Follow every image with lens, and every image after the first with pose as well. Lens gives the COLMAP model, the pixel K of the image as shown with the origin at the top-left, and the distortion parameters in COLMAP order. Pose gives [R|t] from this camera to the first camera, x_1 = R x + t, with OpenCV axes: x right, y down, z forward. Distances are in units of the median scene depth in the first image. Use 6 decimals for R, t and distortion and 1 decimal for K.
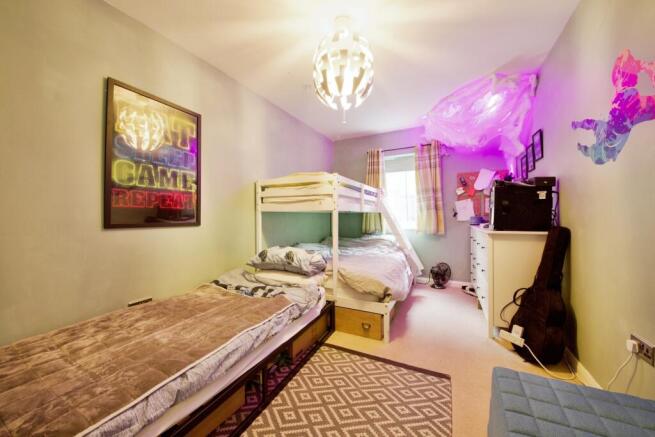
lens RADIAL K [[256.3, 0, 331.7], [0, 256.3, 207.6], [0, 0, 1]] dist [0.013571, -0.016401]
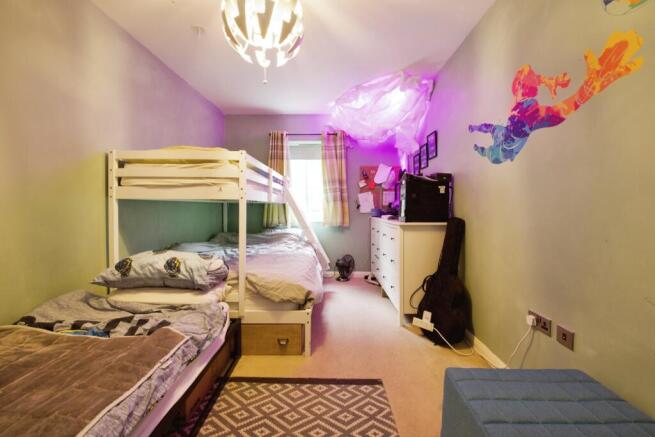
lens RADIAL K [[256.3, 0, 331.7], [0, 256.3, 207.6], [0, 0, 1]] dist [0.013571, -0.016401]
pose [[0.896259, 0.007338, 0.443470, -0.092864], [-0.021679, 0.999393, 0.027275, 0.008886], [-0.443001, -0.034060, 0.895874, 0.209804]]
